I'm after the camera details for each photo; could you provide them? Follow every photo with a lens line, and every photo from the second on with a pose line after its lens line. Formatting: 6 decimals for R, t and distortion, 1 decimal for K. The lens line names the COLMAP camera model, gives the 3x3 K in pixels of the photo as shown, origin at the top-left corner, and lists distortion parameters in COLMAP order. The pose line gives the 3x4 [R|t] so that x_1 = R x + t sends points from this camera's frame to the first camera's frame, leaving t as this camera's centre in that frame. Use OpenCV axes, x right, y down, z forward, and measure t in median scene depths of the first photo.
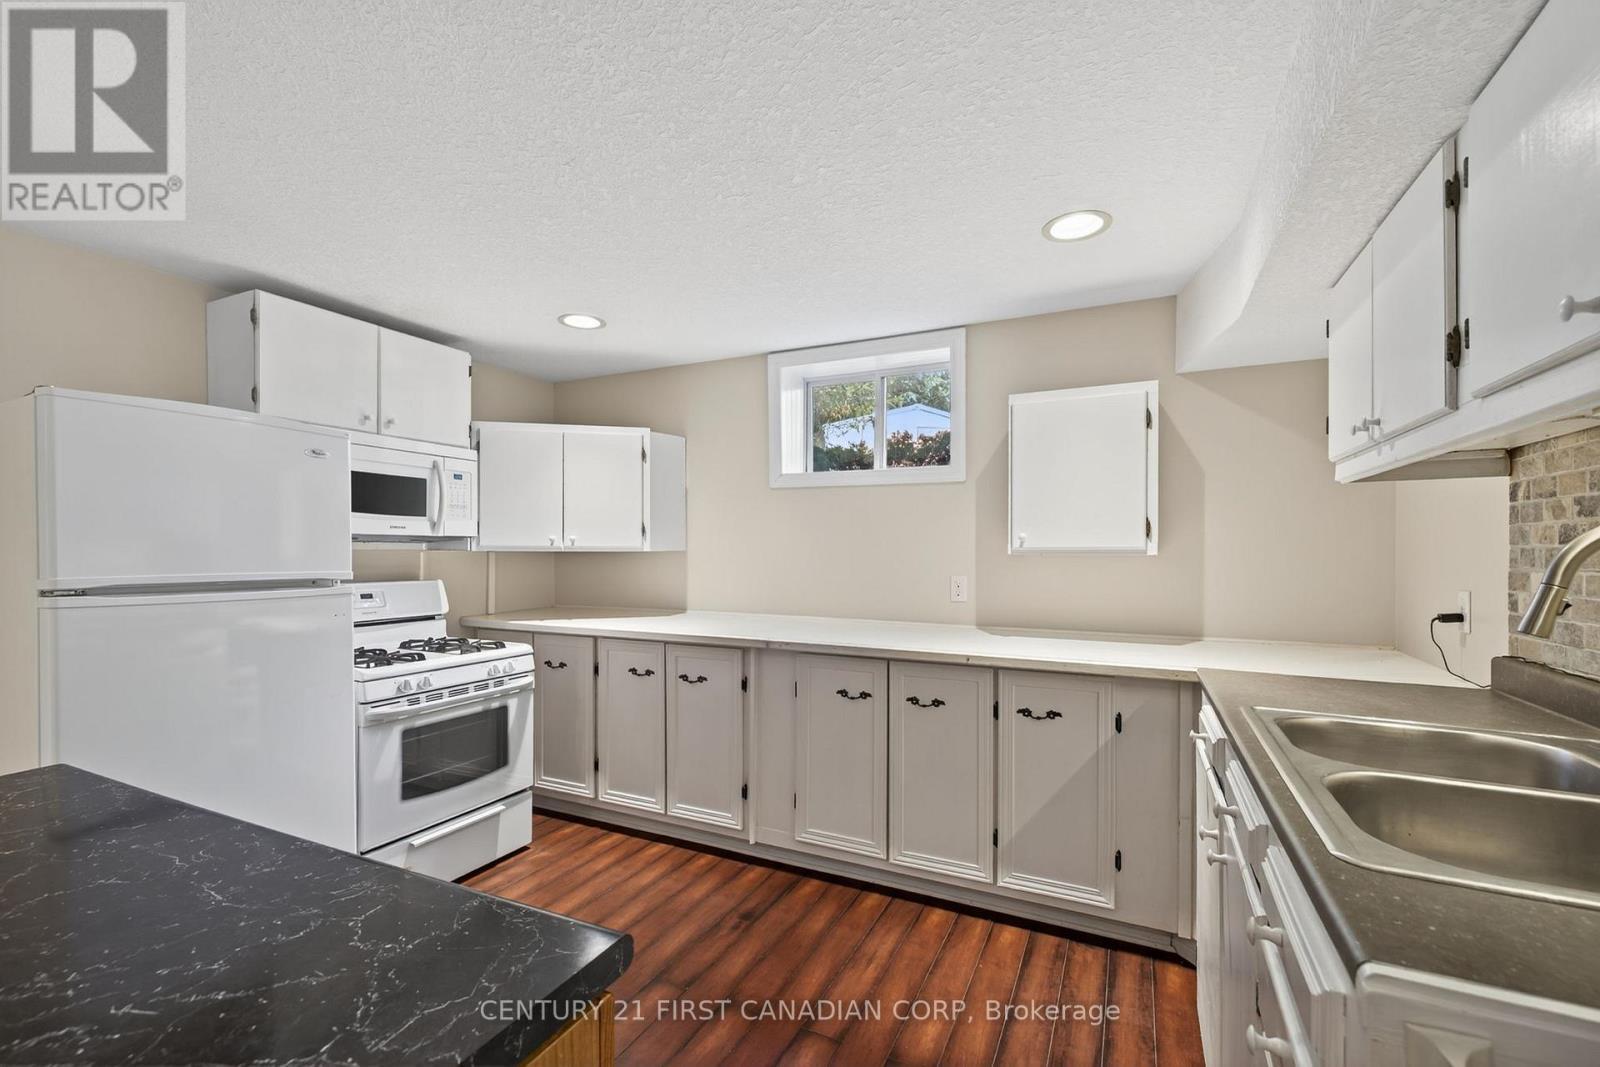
lens RADIAL K [[644.4, 0, 850.0], [0, 644.4, 539.8], [0, 0, 1]] dist [0.000636, -0.000065]
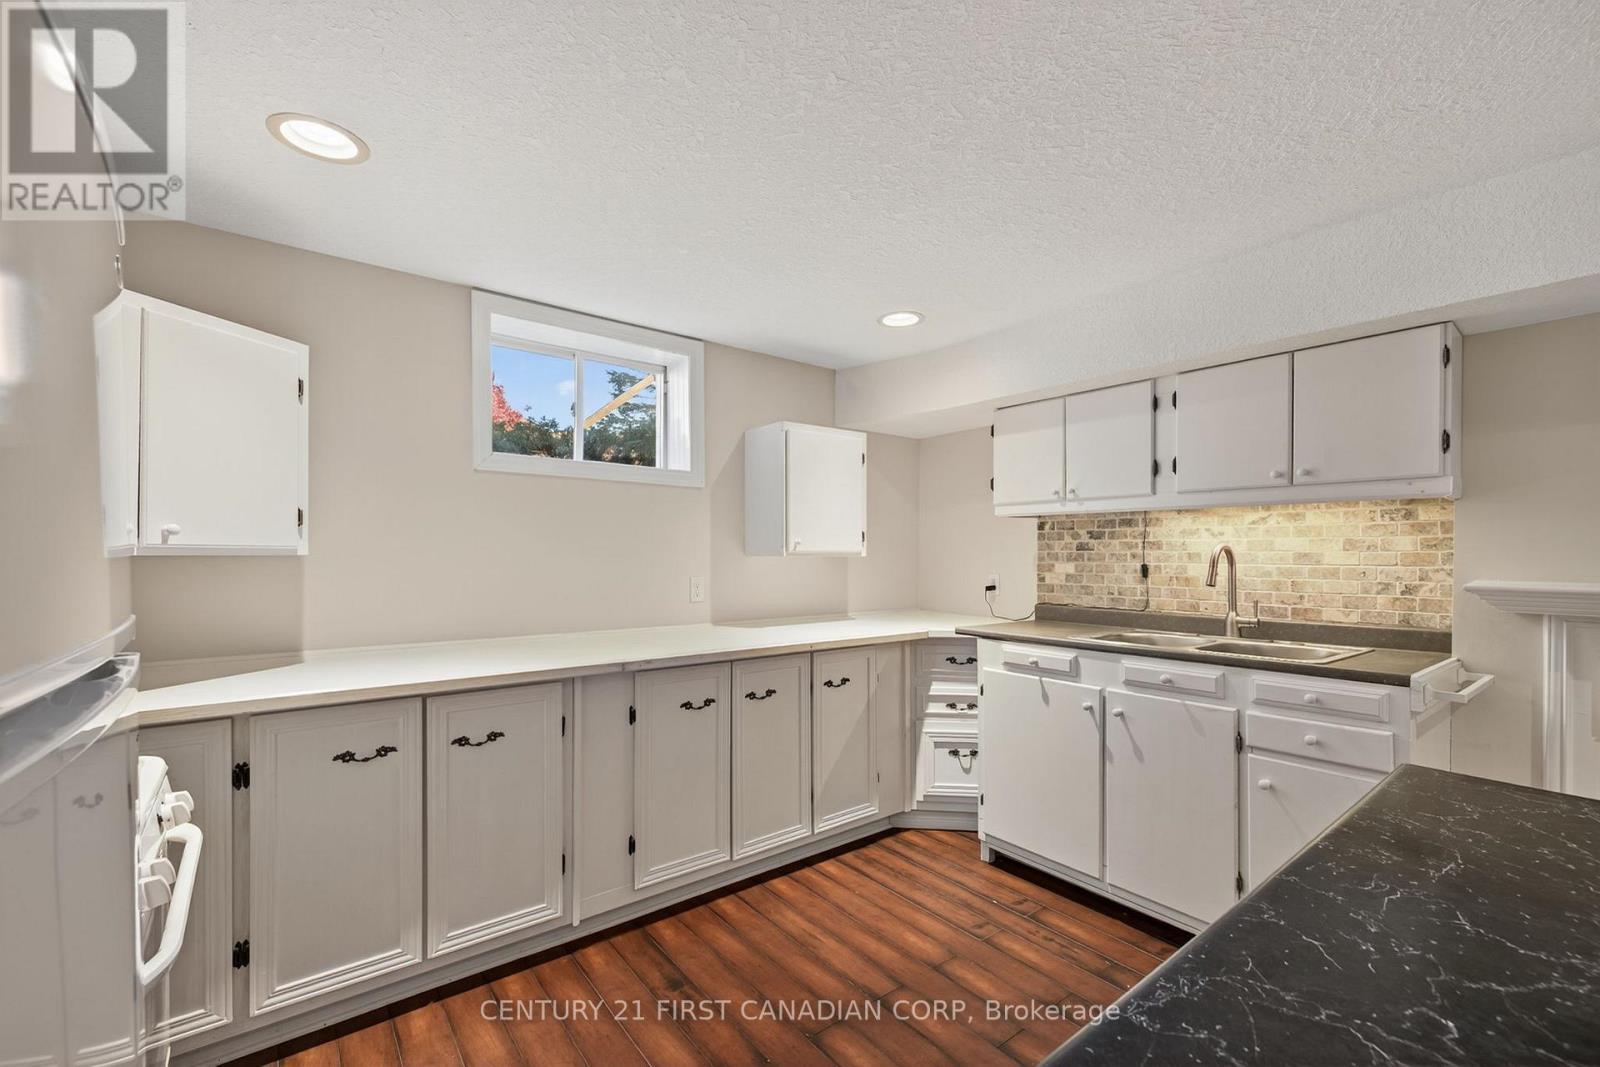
lens RADIAL K [[671.2, 0, 801.8], [0, 671.2, 546.6], [0, 0, 1]] dist [0.002395, -0.000134]
pose [[0.466018, 0.012241, 0.884690, -0.764229], [-0.012073, 0.999899, -0.007475, 0.011776], [-0.884693, -0.007197, 0.466119, 0.382572]]
